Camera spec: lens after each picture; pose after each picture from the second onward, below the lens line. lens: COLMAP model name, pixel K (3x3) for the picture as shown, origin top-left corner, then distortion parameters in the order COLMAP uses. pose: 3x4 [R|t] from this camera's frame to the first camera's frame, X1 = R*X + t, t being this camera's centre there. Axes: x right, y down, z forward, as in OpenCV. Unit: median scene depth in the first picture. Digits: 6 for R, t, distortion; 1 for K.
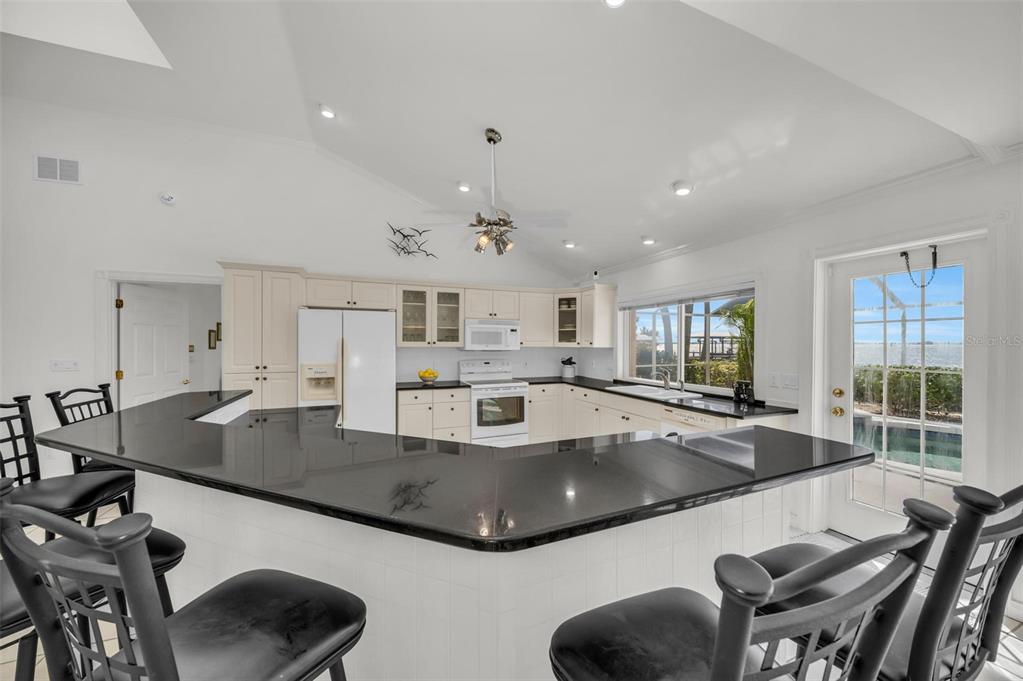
lens RADIAL K [[360.8, 0, 511.3], [0, 360.8, 342.3], [0, 0, 1]] dist [0.001845, -0.002294]
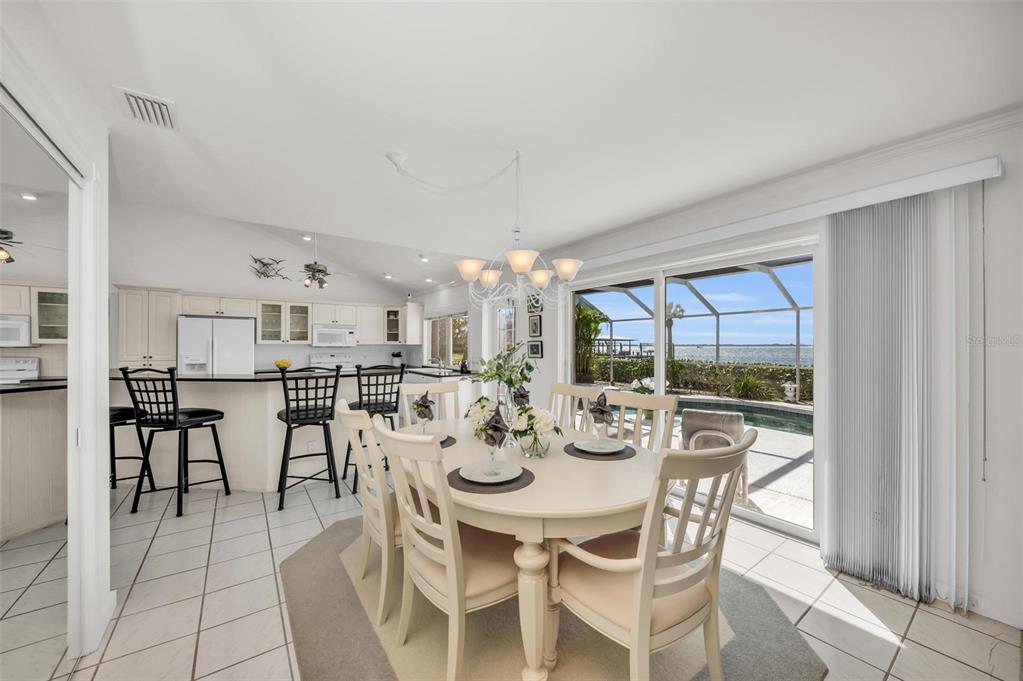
lens RADIAL K [[377.3, 0, 513.5], [0, 377.3, 345.5], [0, 0, 1]] dist [0.011173, -0.001572]
pose [[0.971878, -0.001008, 0.235482, 0.296575], [0.000327, 0.999996, 0.002931, 0.014578], [-0.235484, -0.002772, 0.971874, -0.654755]]
